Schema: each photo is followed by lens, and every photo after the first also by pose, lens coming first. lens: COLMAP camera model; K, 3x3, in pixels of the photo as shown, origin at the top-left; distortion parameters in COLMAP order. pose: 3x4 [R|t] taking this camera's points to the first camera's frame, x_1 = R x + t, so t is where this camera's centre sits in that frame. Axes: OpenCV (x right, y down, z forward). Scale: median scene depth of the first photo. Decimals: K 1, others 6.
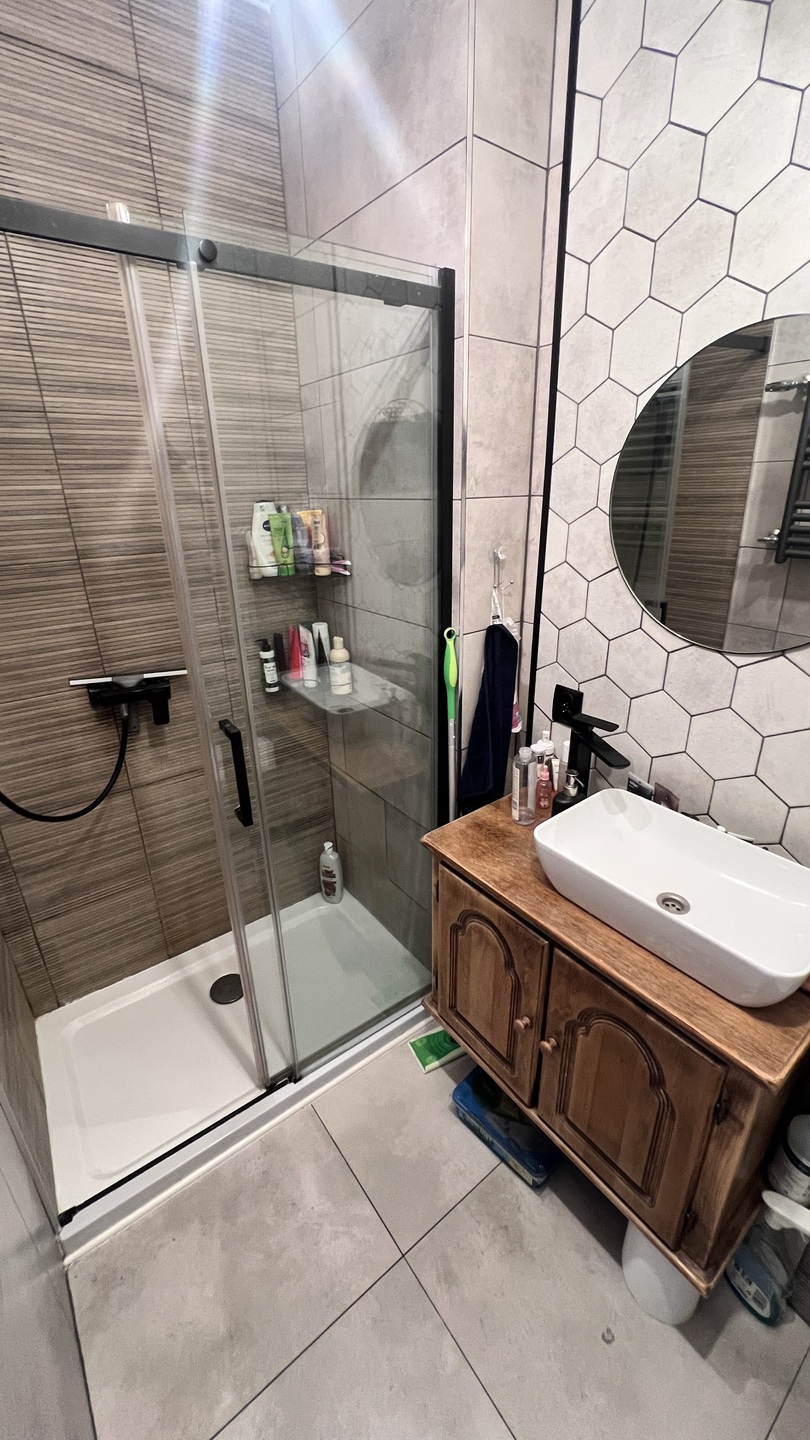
lens RADIAL K [[575.6, 0, 409.4], [0, 575.6, 721.1], [0, 0, 1]] dist [0.000166, 0.000054]
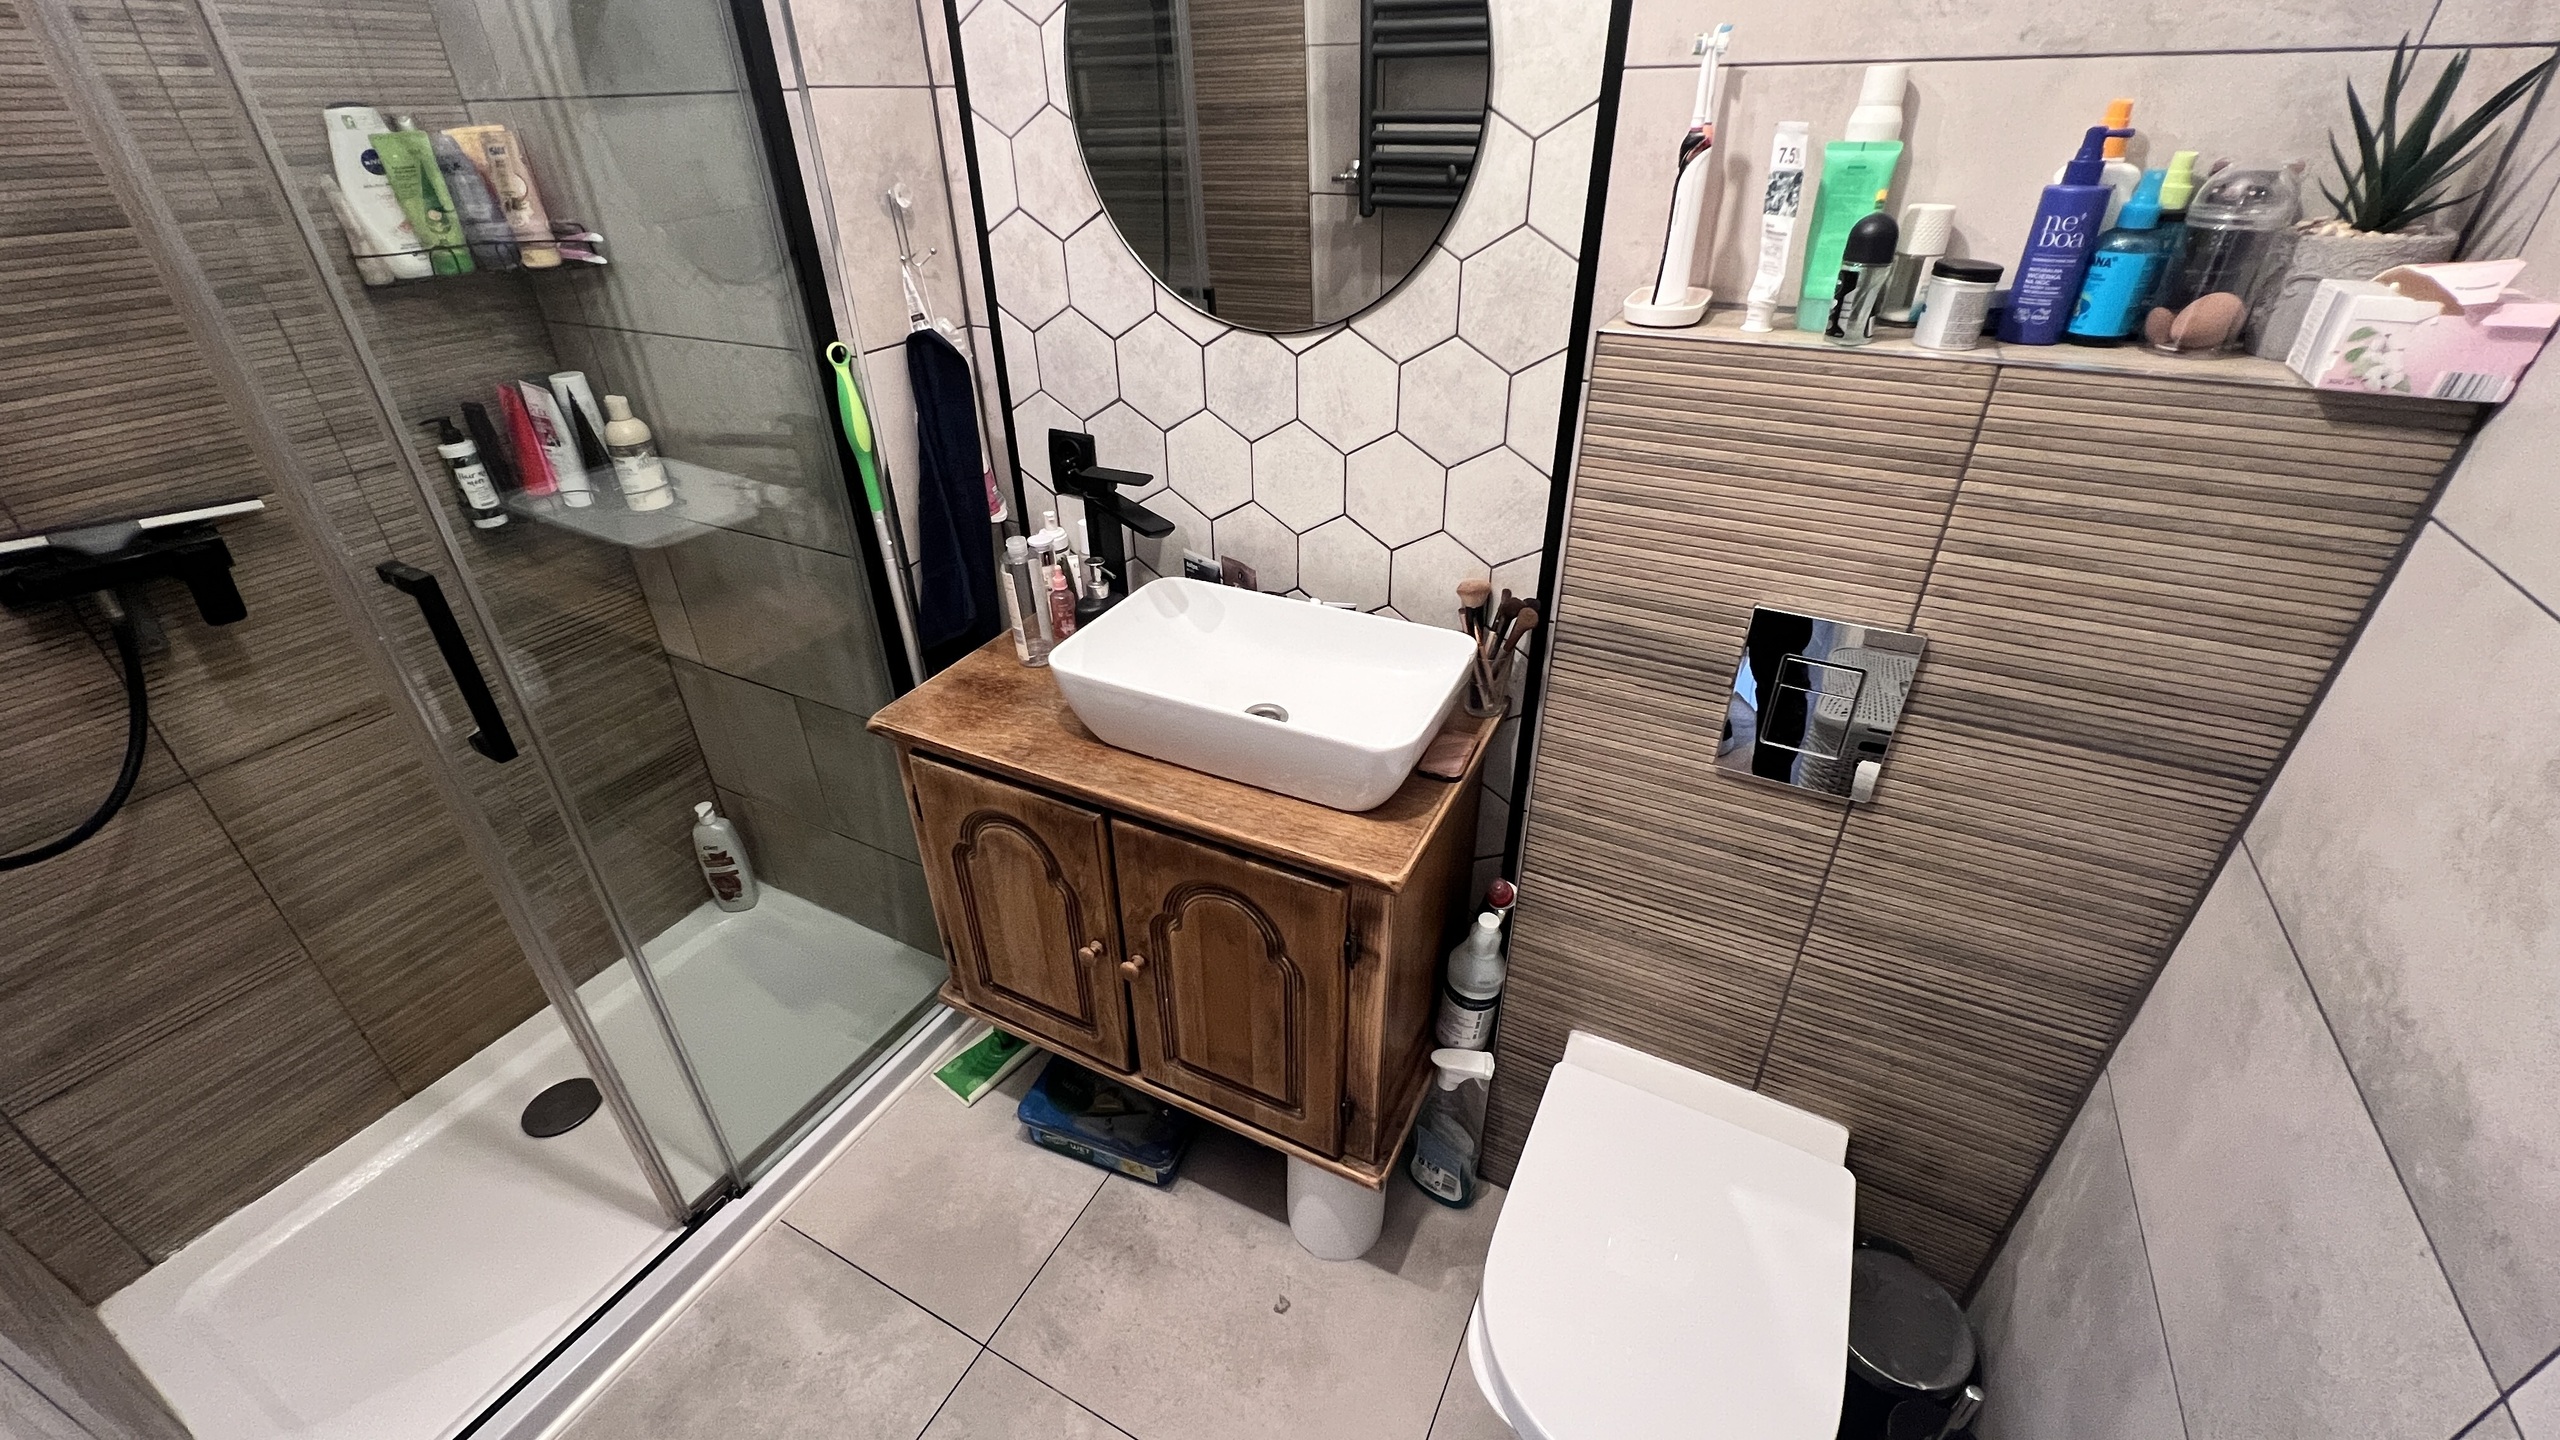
lens RADIAL K [[1023.2, 0, 1274.1], [0, 1023.2, 716.4], [0, 0, 1]] dist [0.000166, 0.000054]
pose [[0.906514, -0.215580, 0.362984, 0.016144], [0.161563, 0.971492, 0.173494, 0.075498], [-0.390038, -0.098630, 0.915501, -0.089202]]
